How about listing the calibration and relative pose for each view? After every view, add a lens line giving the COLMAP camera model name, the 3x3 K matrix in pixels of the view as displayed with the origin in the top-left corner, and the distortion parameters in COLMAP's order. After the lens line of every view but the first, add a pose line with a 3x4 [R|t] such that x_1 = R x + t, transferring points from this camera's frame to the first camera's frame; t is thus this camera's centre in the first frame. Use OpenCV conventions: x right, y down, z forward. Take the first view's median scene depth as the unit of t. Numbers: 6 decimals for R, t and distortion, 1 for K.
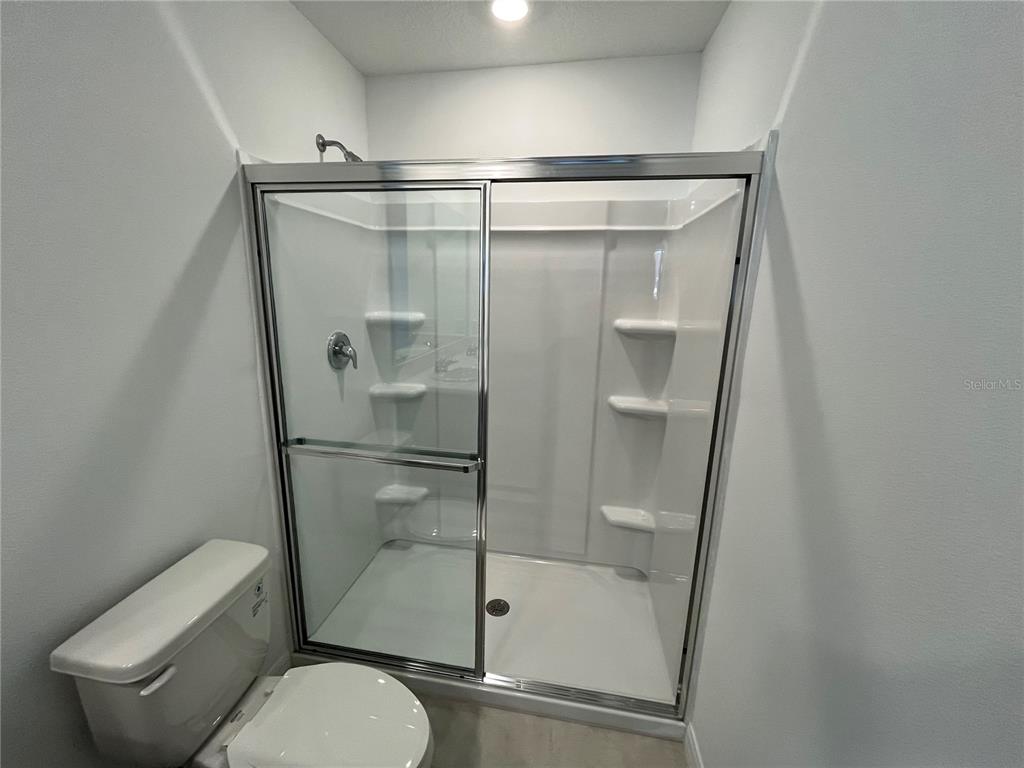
lens RADIAL K [[412.4, 0, 510.9], [0, 412.4, 387.1], [0, 0, 1]] dist [-0.002446, 0.000119]
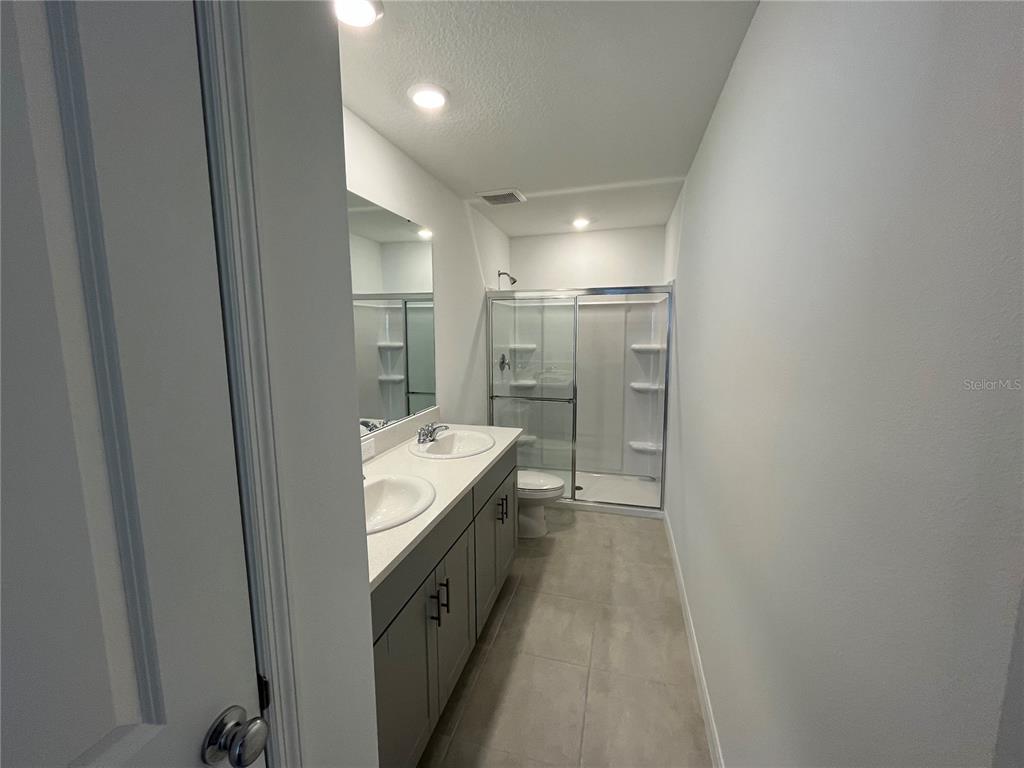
lens RADIAL K [[412.4, 0, 515.6], [0, 412.4, 385.0], [0, 0, 1]] dist [-0.002446, 0.000119]
pose [[0.995566, -0.017273, -0.092466, -0.137805], [0.008670, 0.995662, -0.092638, 0.223075], [0.093665, 0.091426, 0.991397, -1.084742]]
